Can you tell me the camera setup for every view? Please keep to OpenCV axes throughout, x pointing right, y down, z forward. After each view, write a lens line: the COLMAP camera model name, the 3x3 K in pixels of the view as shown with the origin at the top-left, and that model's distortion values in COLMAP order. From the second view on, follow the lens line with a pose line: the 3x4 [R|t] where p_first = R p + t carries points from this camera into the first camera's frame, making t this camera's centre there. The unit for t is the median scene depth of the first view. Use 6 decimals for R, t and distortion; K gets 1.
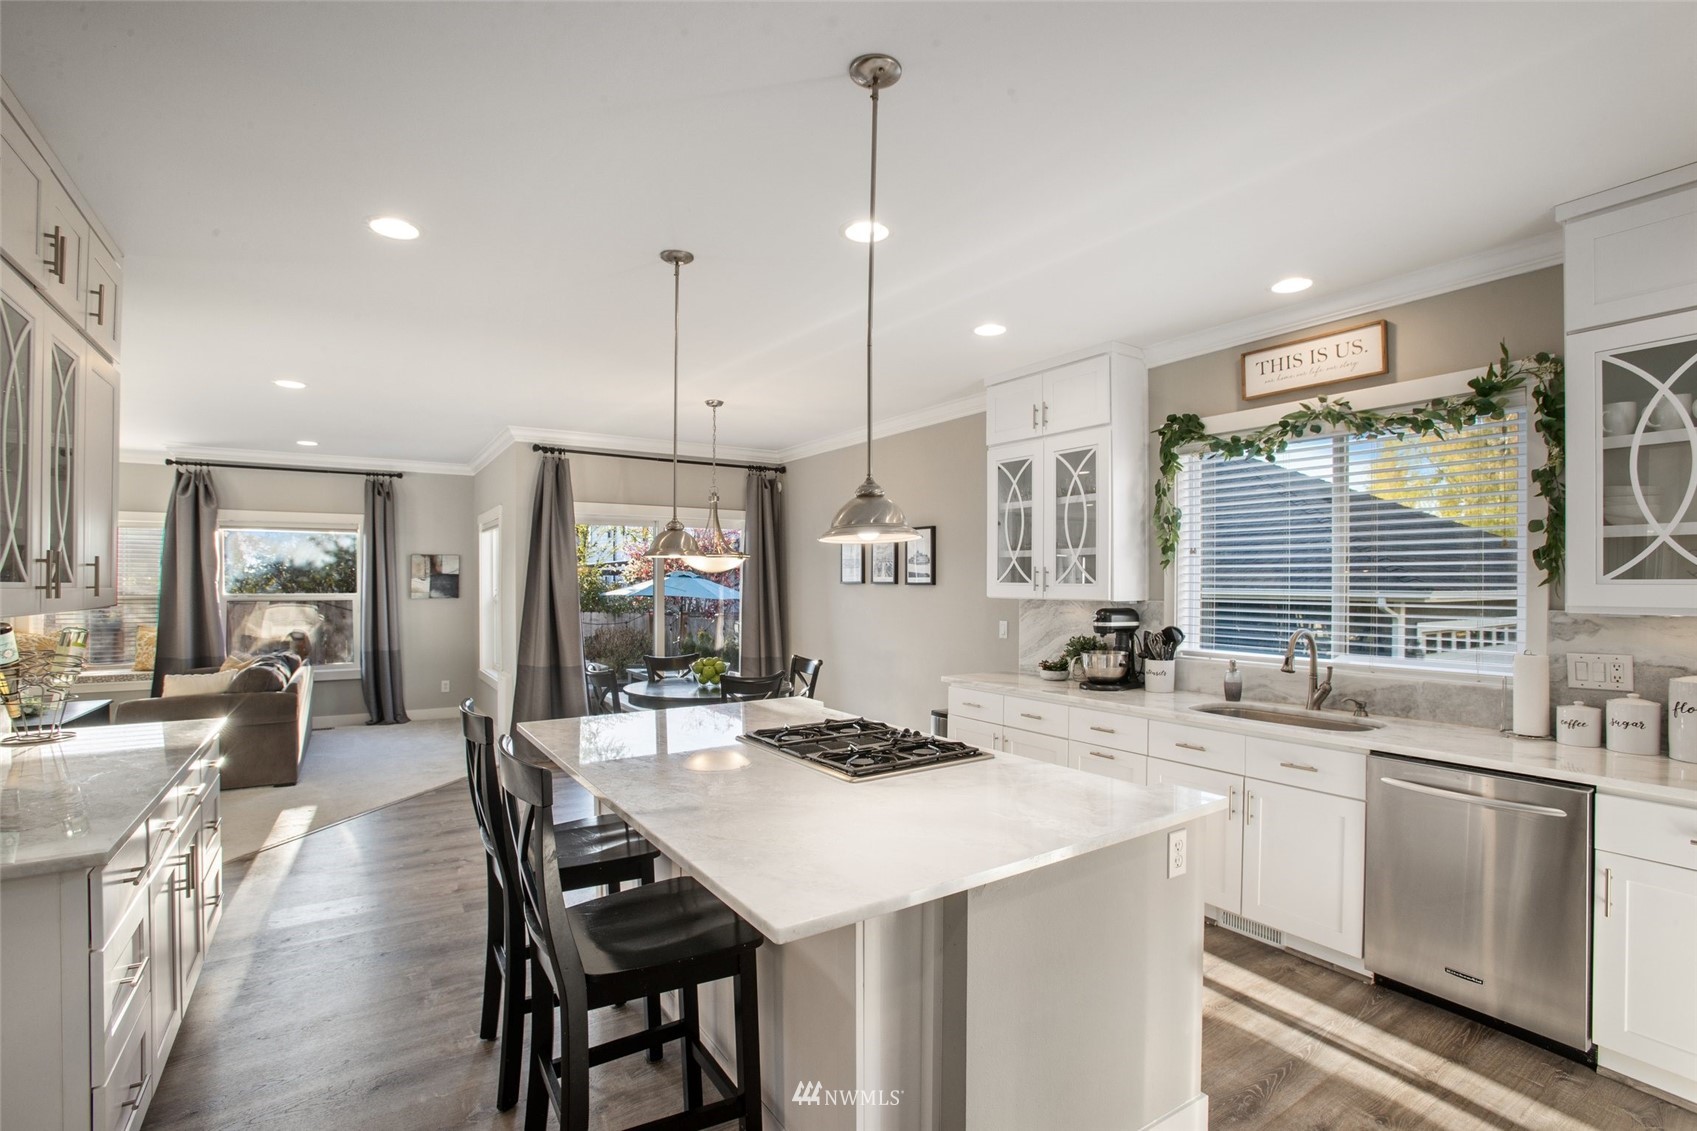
lens RADIAL K [[778.8, 0, 848.5], [0, 778.8, 565.5], [0, 0, 1]] dist [-0.051239, 0.000328]
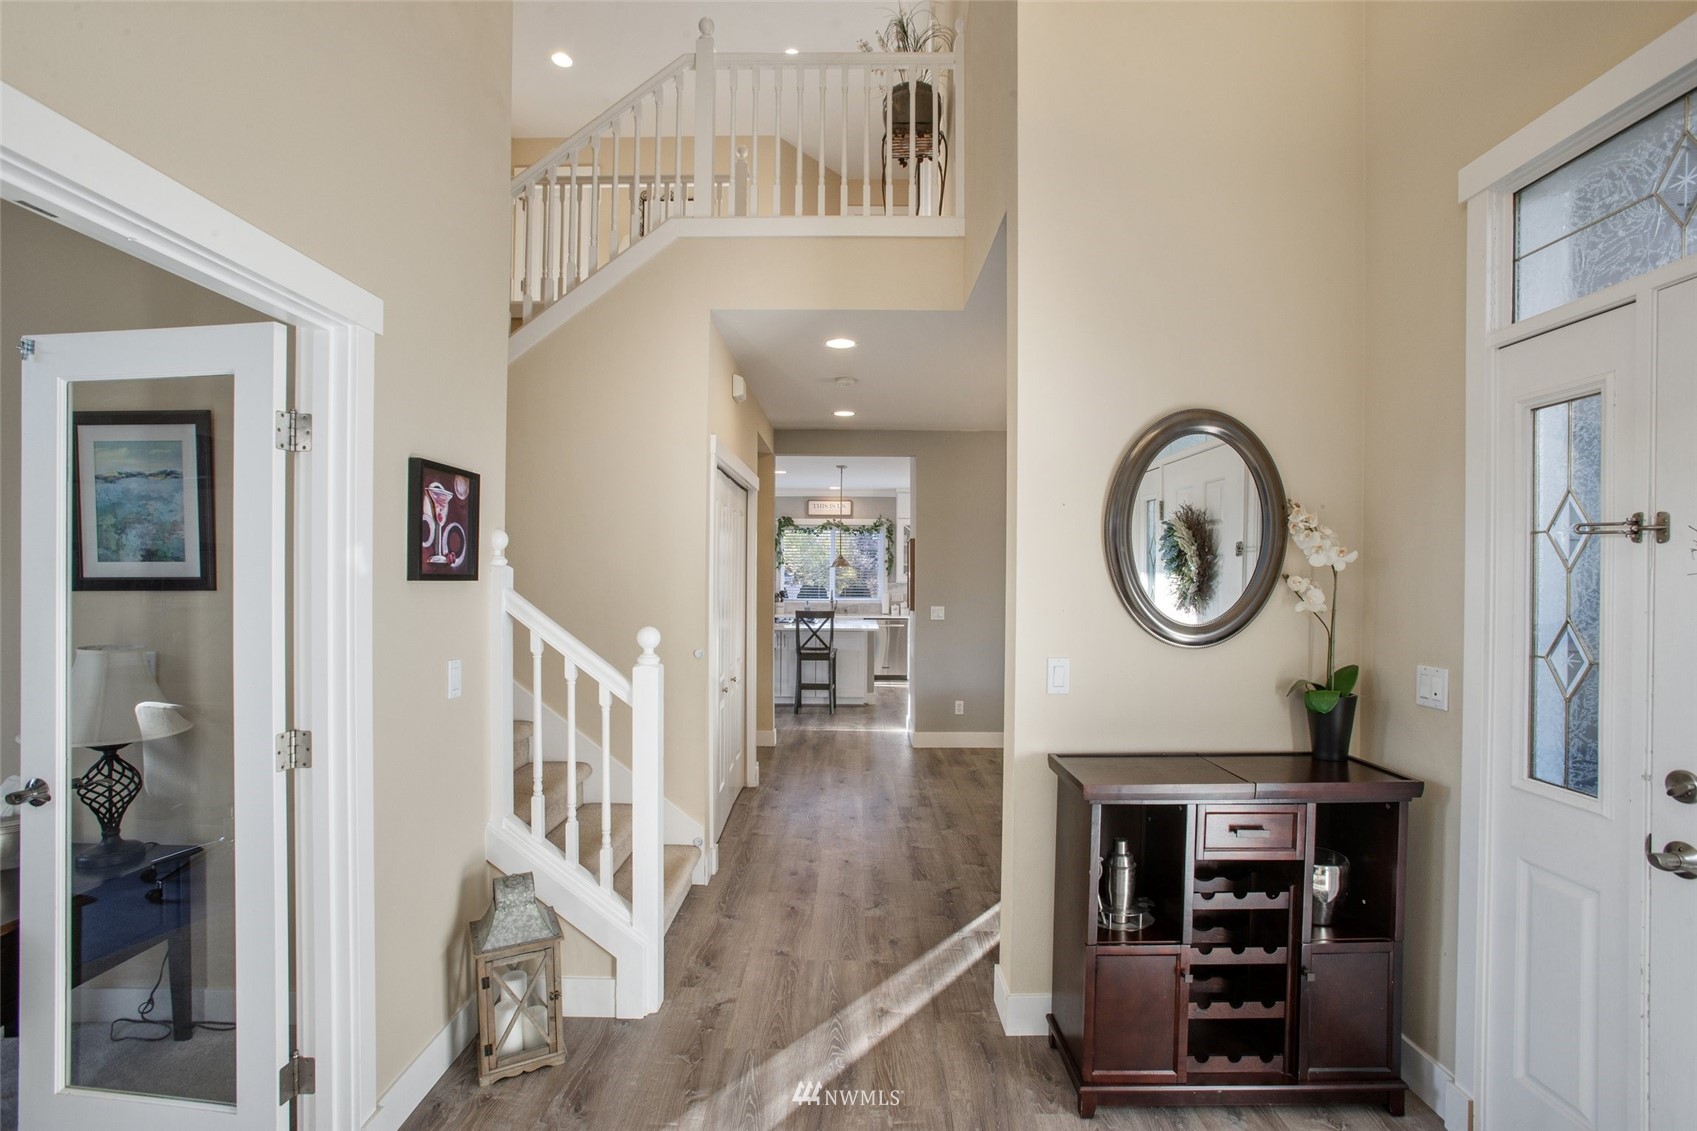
lens RADIAL K [[794.1, 0, 855.0], [0, 794.1, 570.7], [0, 0, 1]] dist [-0.070293, 0.025735]
pose [[0.546485, 0.007158, 0.837438, -2.029600], [-0.022659, 0.999724, 0.006242, -0.020176], [-0.837162, -0.022386, 0.546496, -0.884023]]
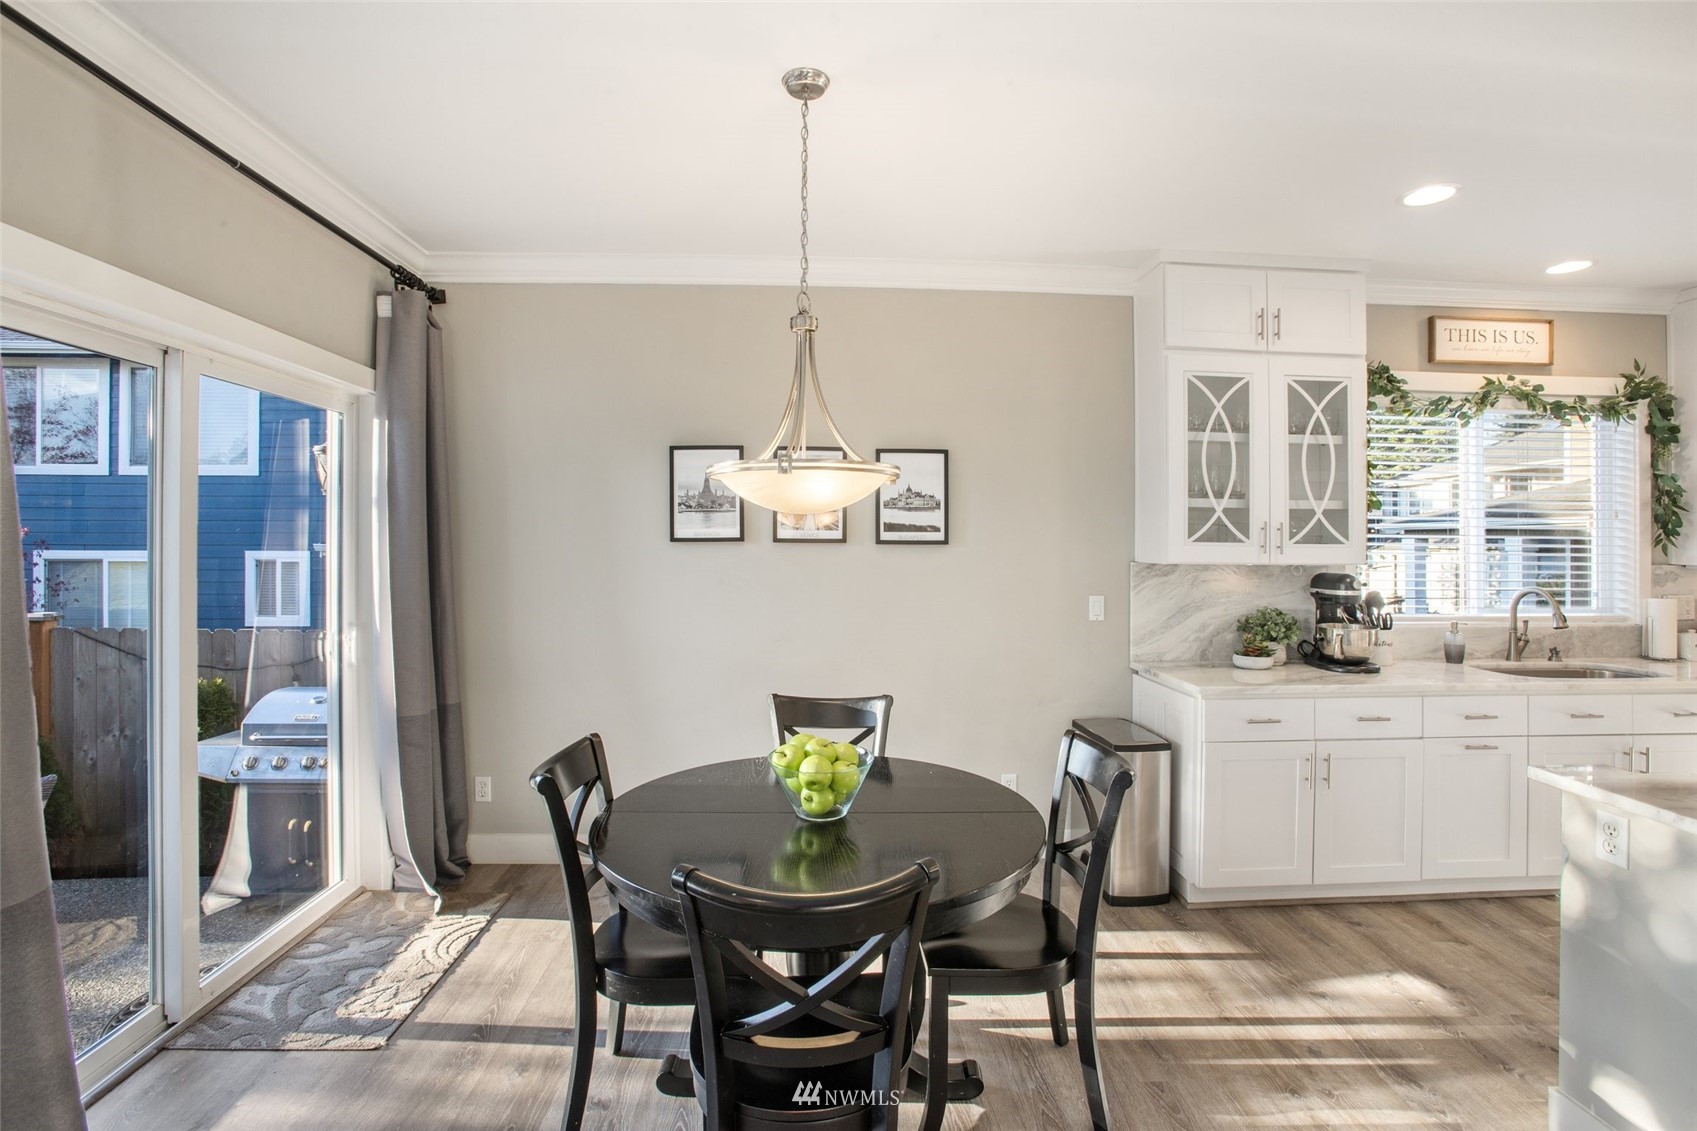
lens RADIAL K [[785.7, 0, 845.8], [0, 785.7, 531.3], [0, 0, 1]] dist [-0.040344, 0.000477]
pose [[0.510127, 0.011121, 0.860027, -0.741539], [-0.024997, 0.999686, 0.001901, 0.023427], [-0.859735, -0.022468, 0.510245, 1.157193]]
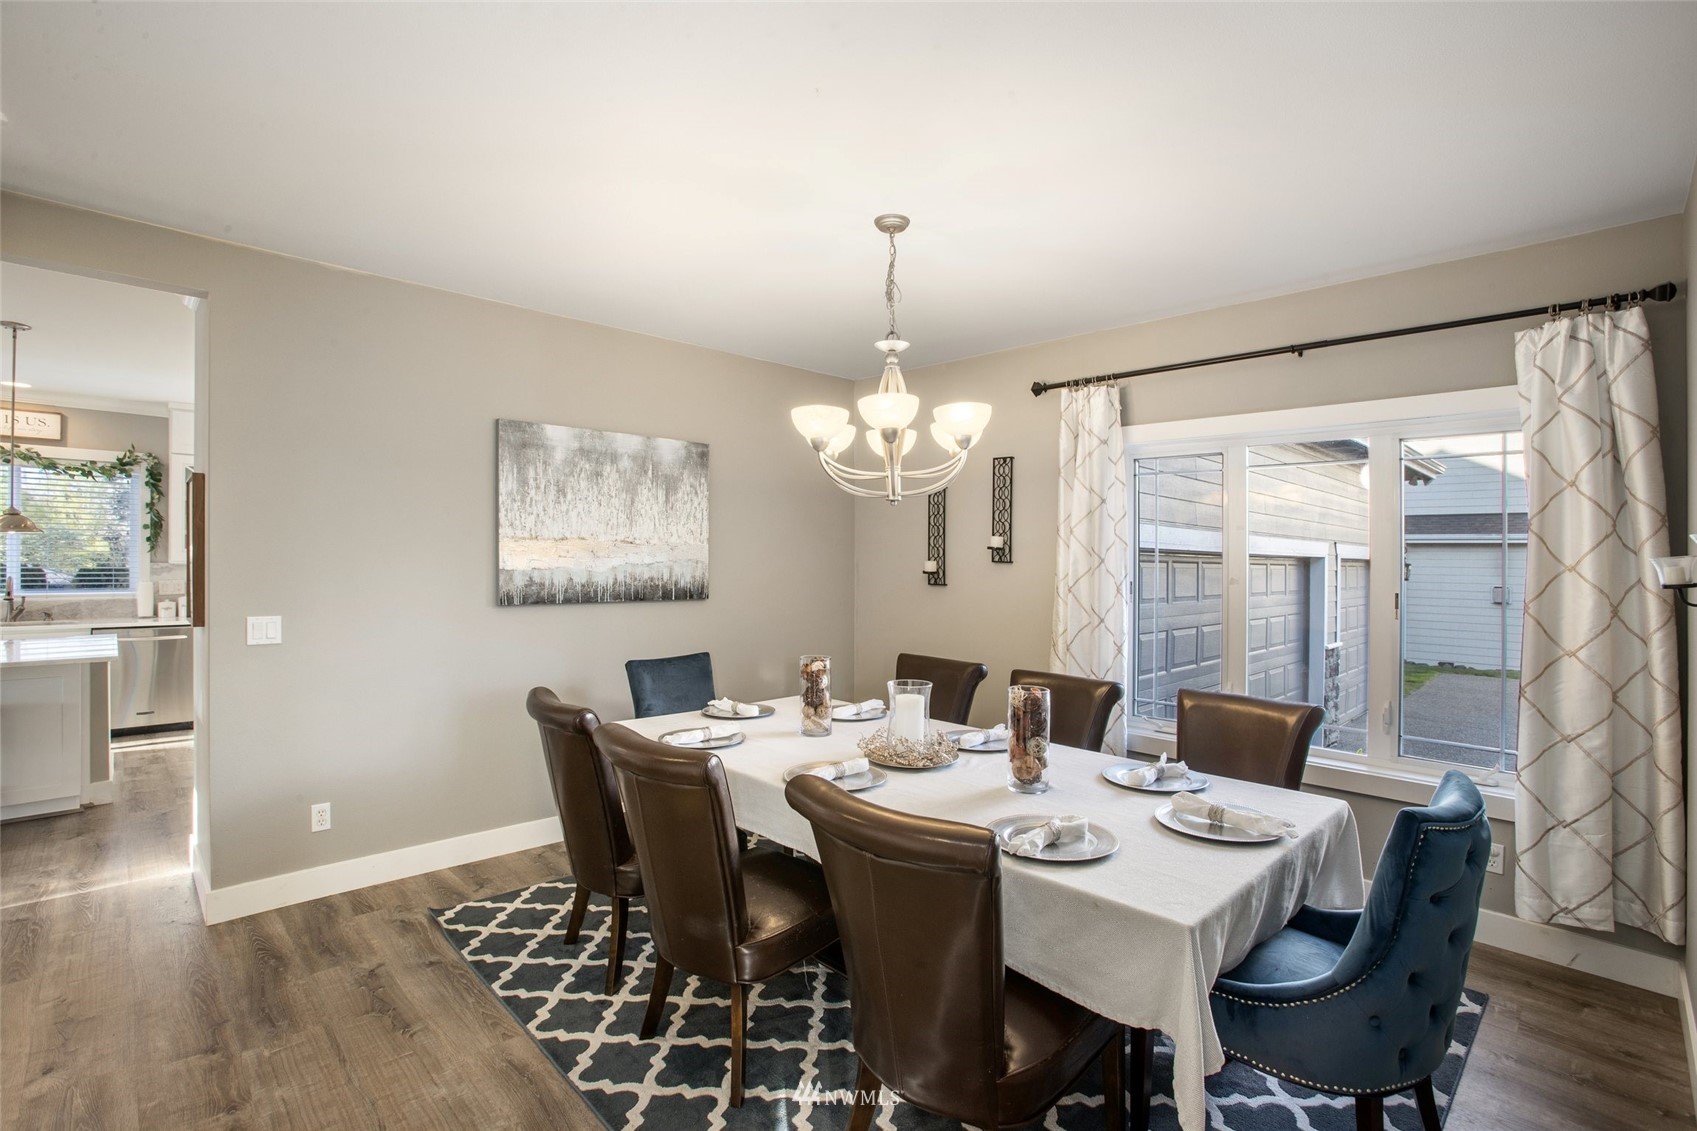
lens RADIAL K [[794.1, 0, 855.0], [0, 794.1, 570.7], [0, 0, 1]] dist [-0.070293, 0.025735]
pose [[-0.195509, -0.017581, 0.980544, -1.357667], [-0.031129, 0.999447, 0.011713, -0.009546], [-0.980208, -0.028234, -0.195948, -0.521266]]
